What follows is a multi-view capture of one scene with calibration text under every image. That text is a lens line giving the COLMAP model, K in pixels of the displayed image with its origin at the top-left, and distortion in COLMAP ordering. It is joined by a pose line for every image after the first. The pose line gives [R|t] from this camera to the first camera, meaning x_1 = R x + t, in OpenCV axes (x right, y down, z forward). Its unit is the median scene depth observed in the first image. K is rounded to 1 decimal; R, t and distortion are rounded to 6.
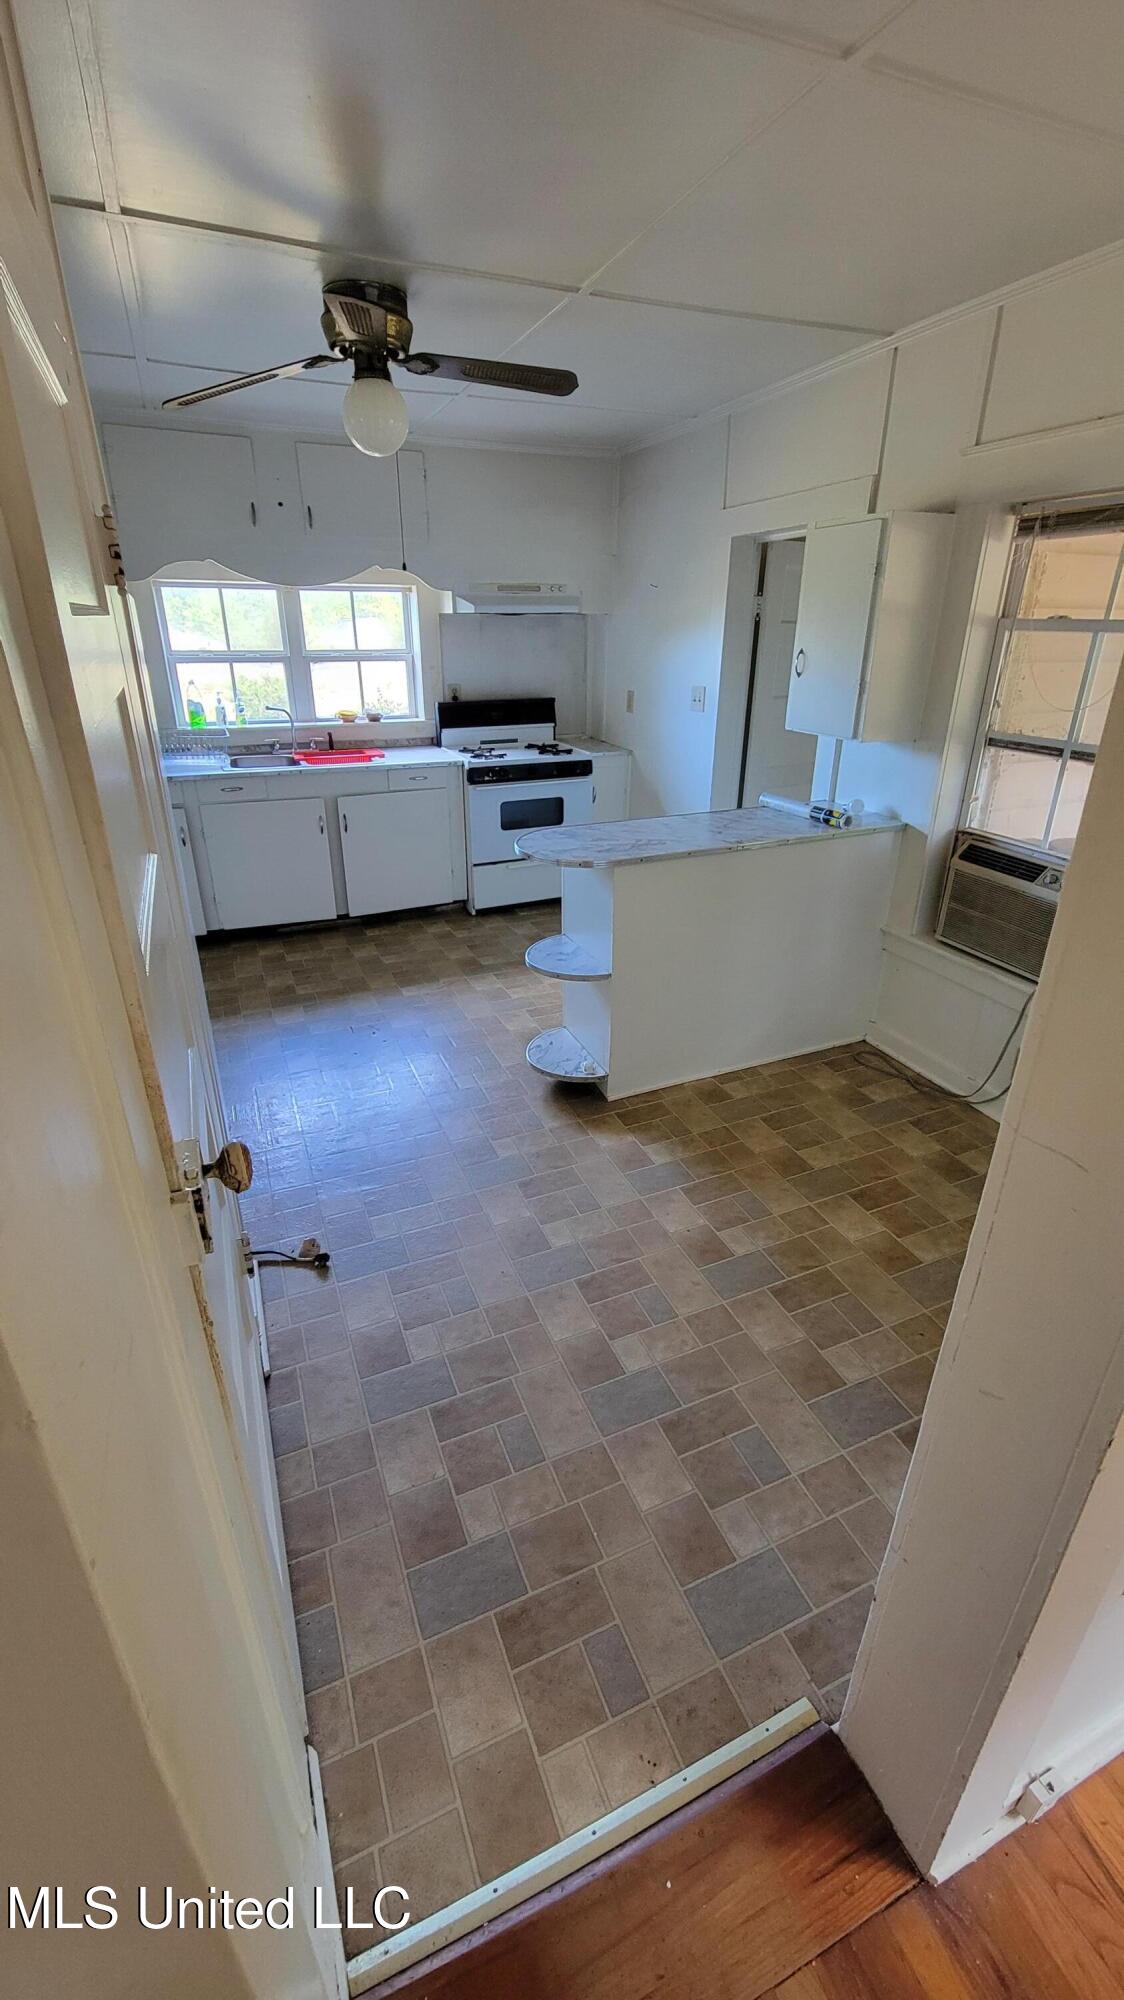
lens RADIAL K [[814.8, 0, 560.5], [0, 814.8, 992.8], [0, 0, 1]] dist [-0.001707, -0.000387]
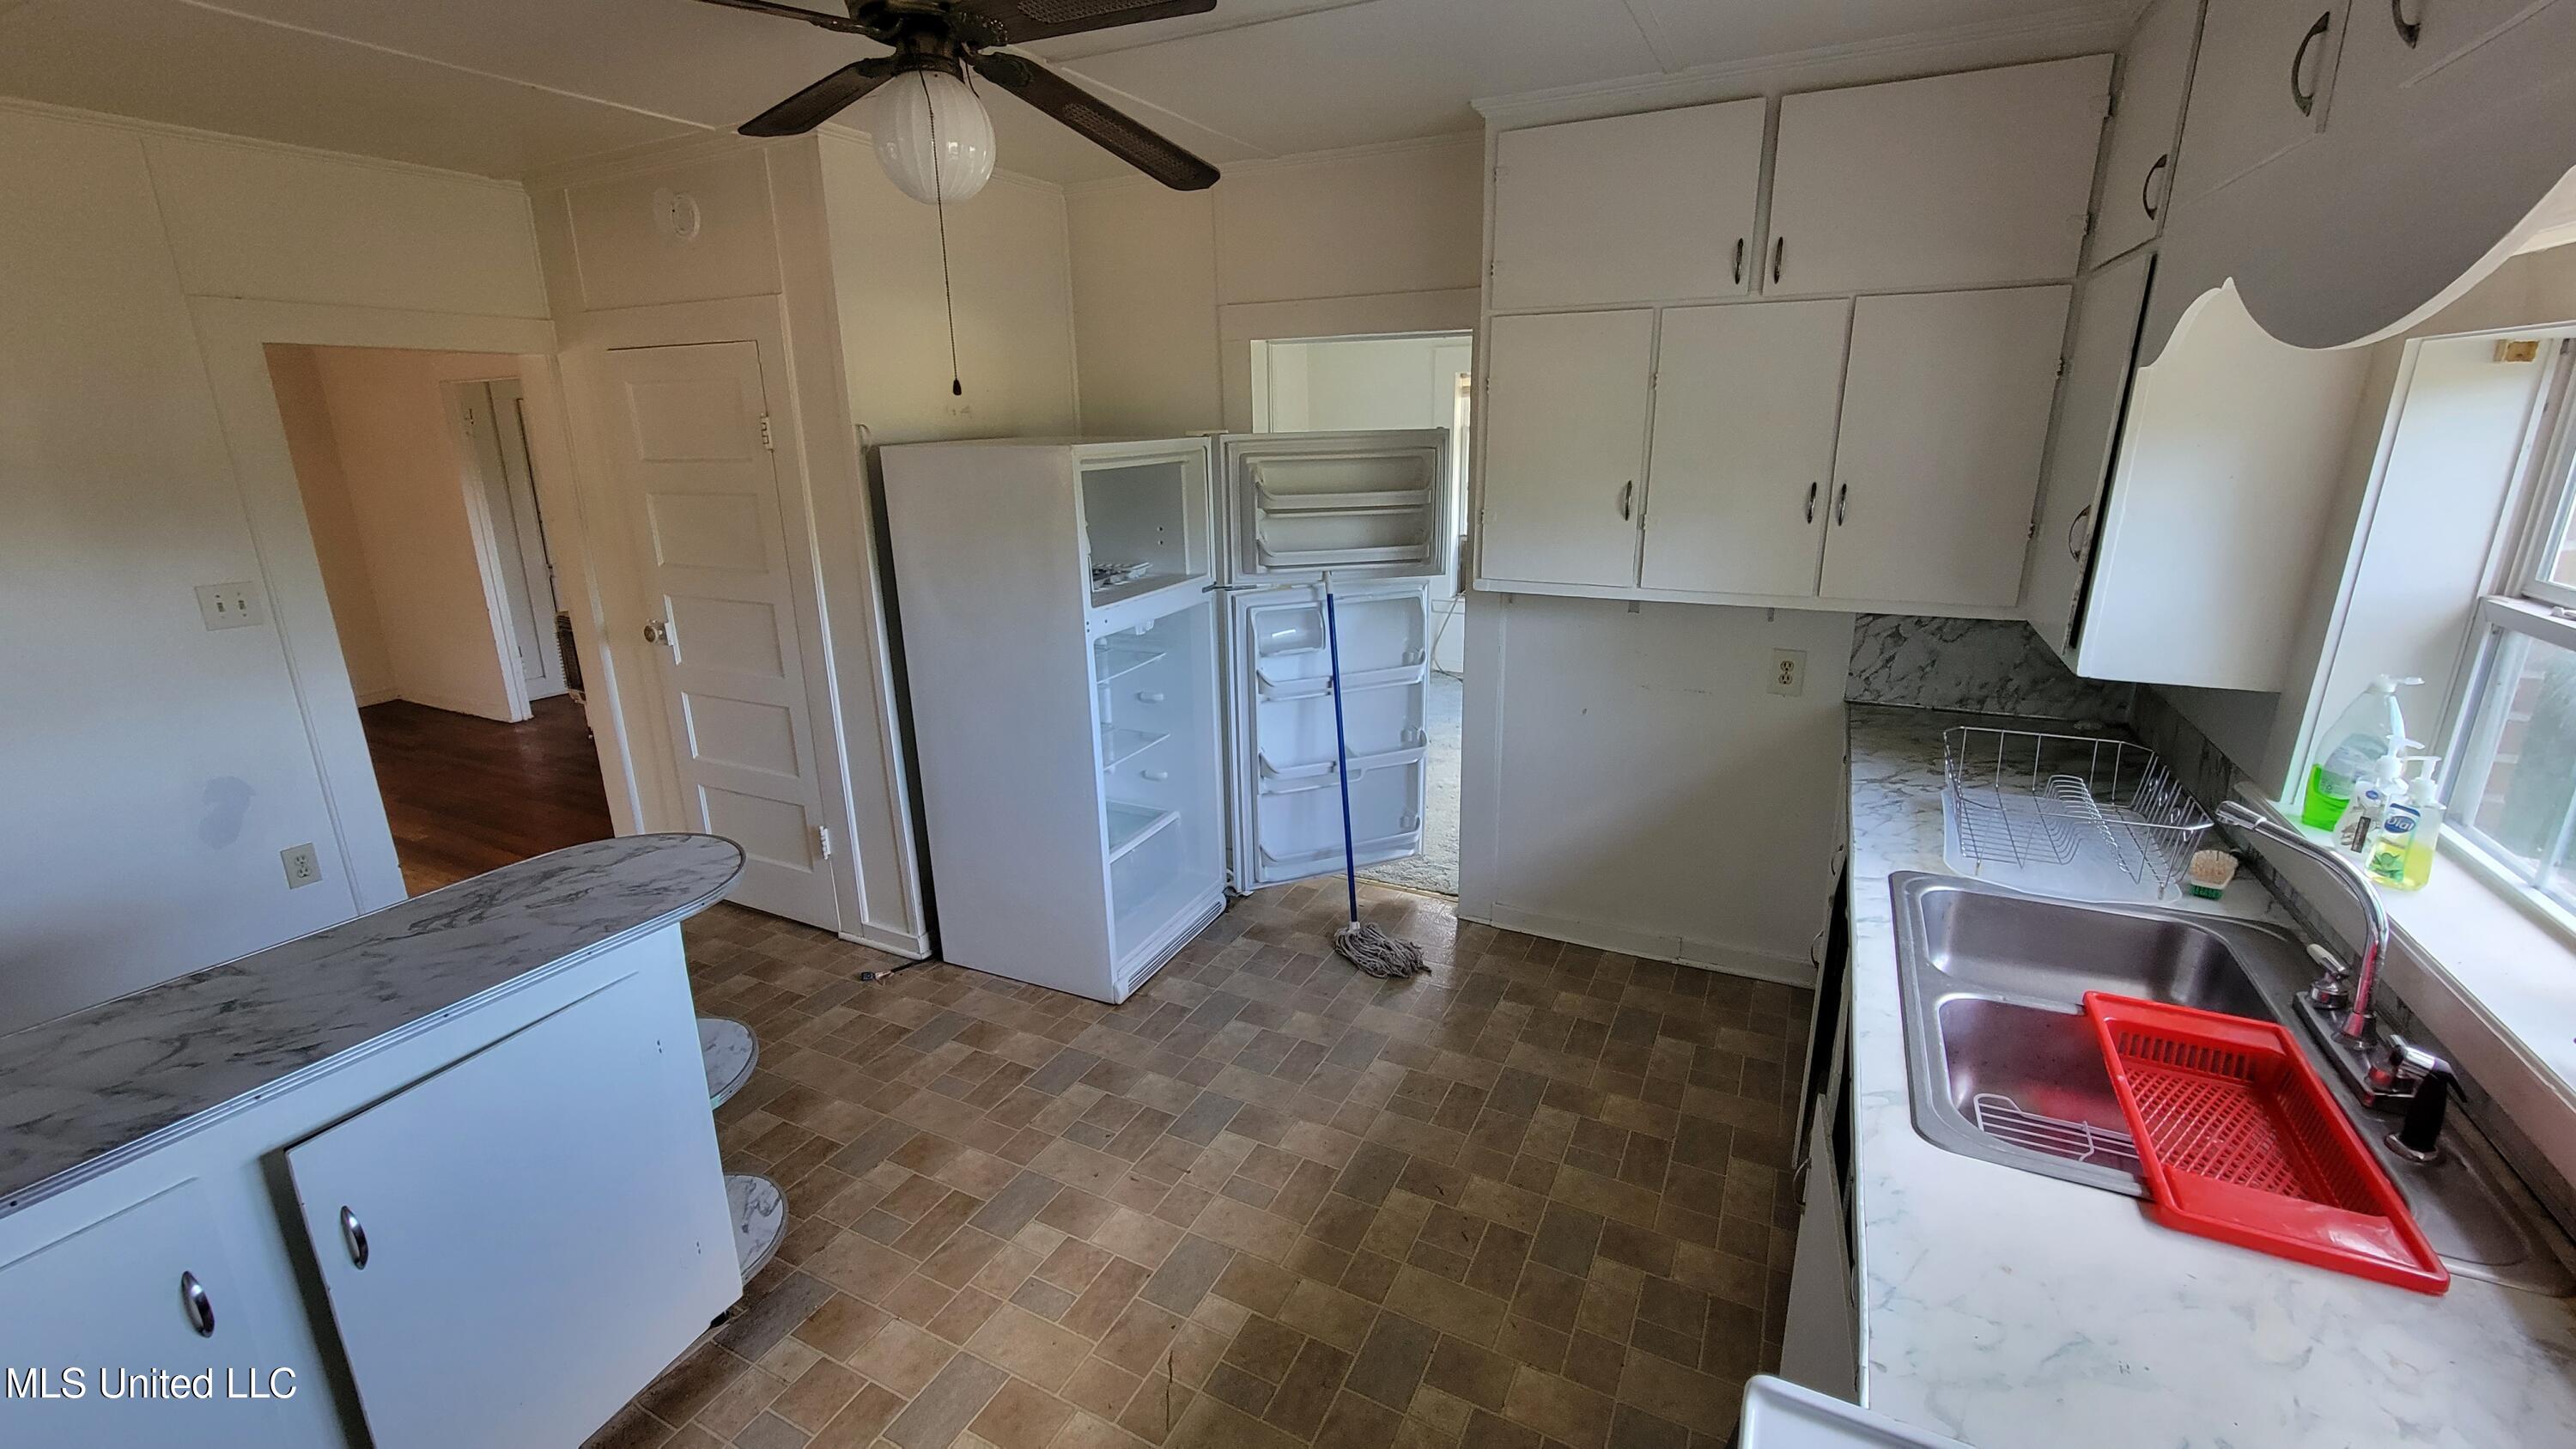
lens RADIAL K [[1049.7, 0, 1284.6], [0, 1049.7, 730.8], [0, 0, 1]] dist [-0.001707, -0.000387]
pose [[-0.754761, 0.245540, -0.608314, 0.321699], [-0.240551, 0.759120, 0.604874, -0.752360], [0.610304, 0.602866, -0.513889, 1.429212]]
